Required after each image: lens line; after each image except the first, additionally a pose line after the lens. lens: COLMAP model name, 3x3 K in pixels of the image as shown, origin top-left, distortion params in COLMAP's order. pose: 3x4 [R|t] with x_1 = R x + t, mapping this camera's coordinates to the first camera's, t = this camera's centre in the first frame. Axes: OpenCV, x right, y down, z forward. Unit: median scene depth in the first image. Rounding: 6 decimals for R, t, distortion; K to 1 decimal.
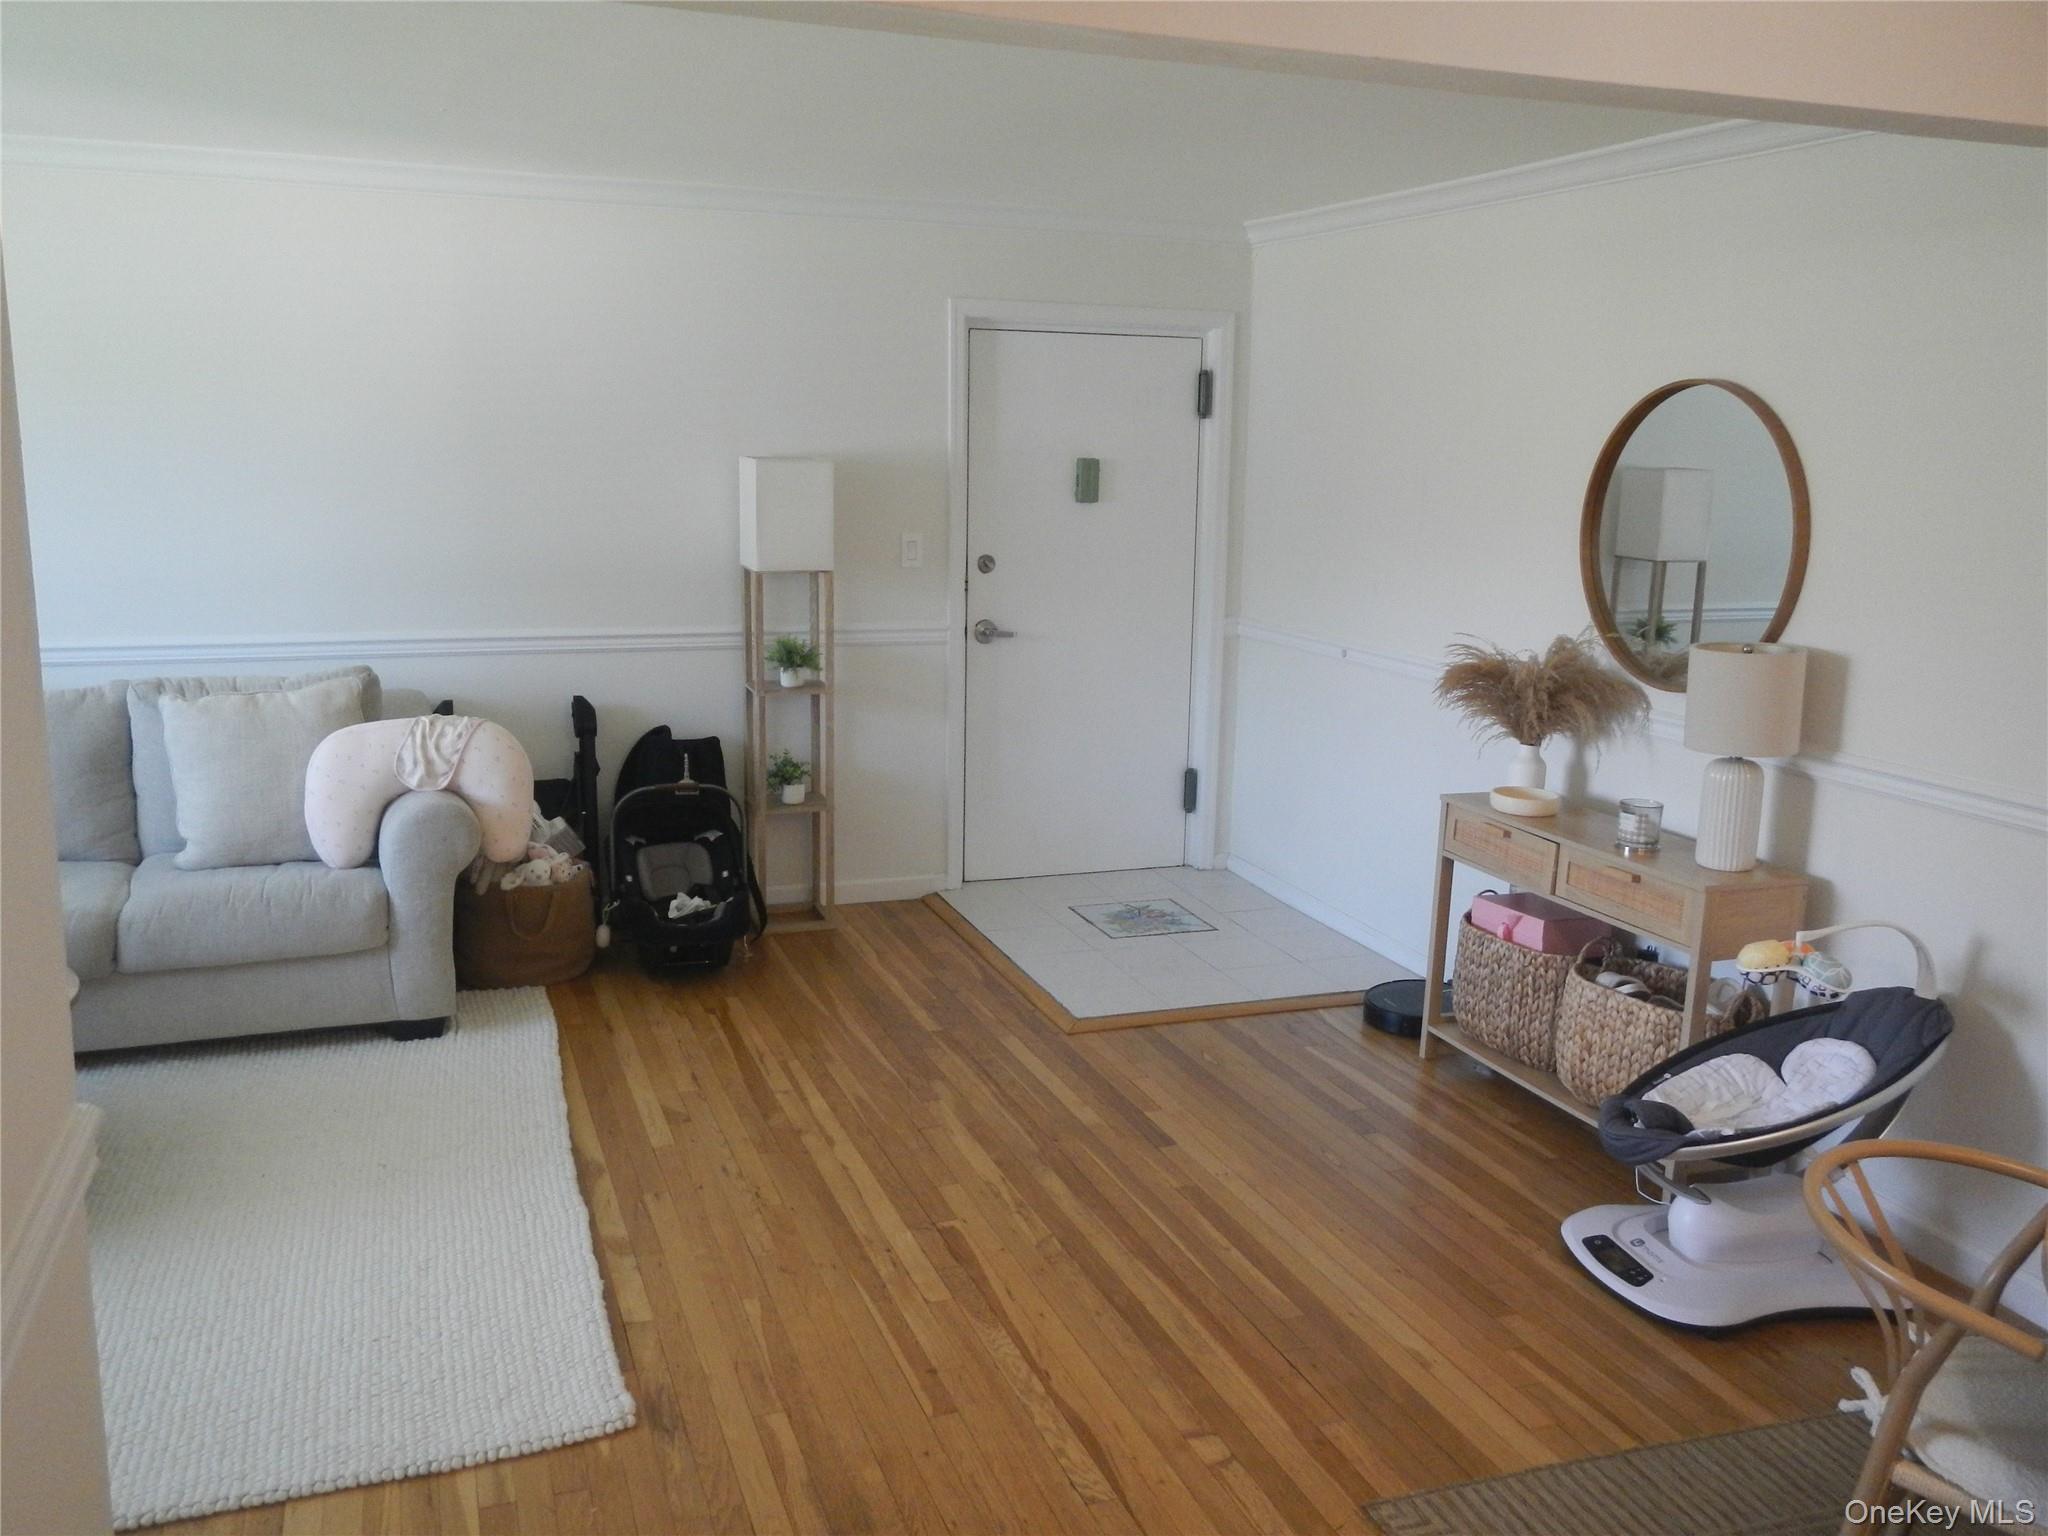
lens RADIAL K [[1703.1, 0, 1019.8], [0, 1703.1, 757.2], [0, 0, 1]] dist [0.003834, 0.013817]
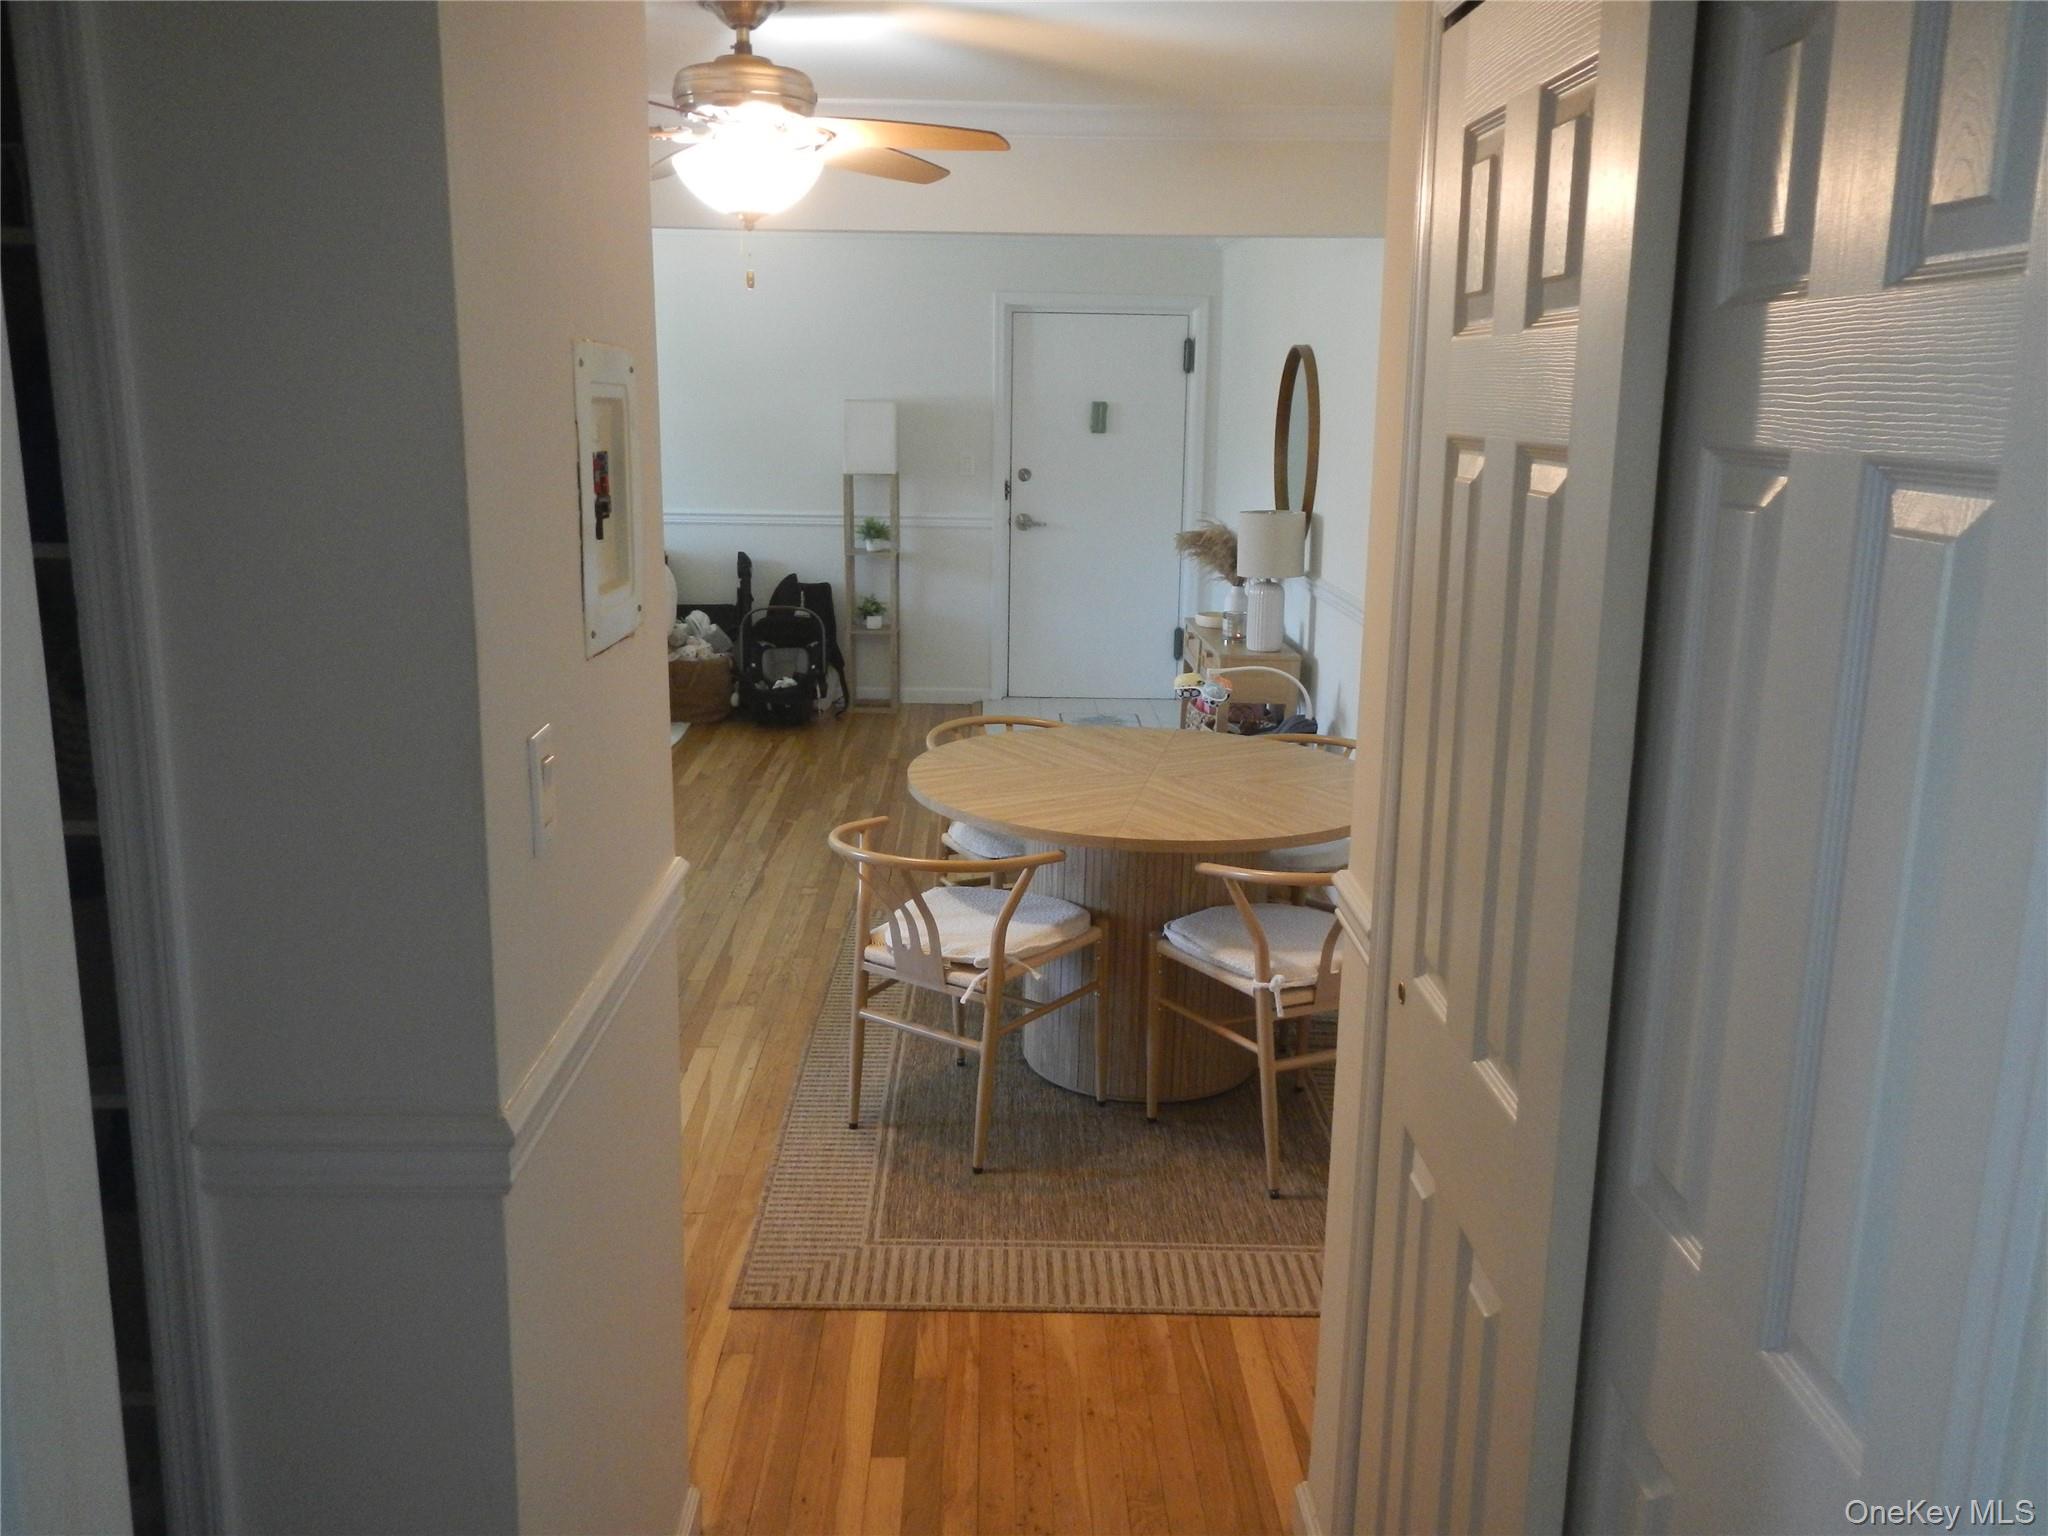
lens RADIAL K [[1703.1, 0, 953.2], [0, 1703.1, 734.9], [0, 0, 1]] dist [0.003834, 0.013817]
pose [[0.934788, 0.066749, -0.348879, 0.556493], [-0.064577, 0.997753, 0.017865, 0.105827], [0.349287, 0.005829, 0.936998, -0.466981]]
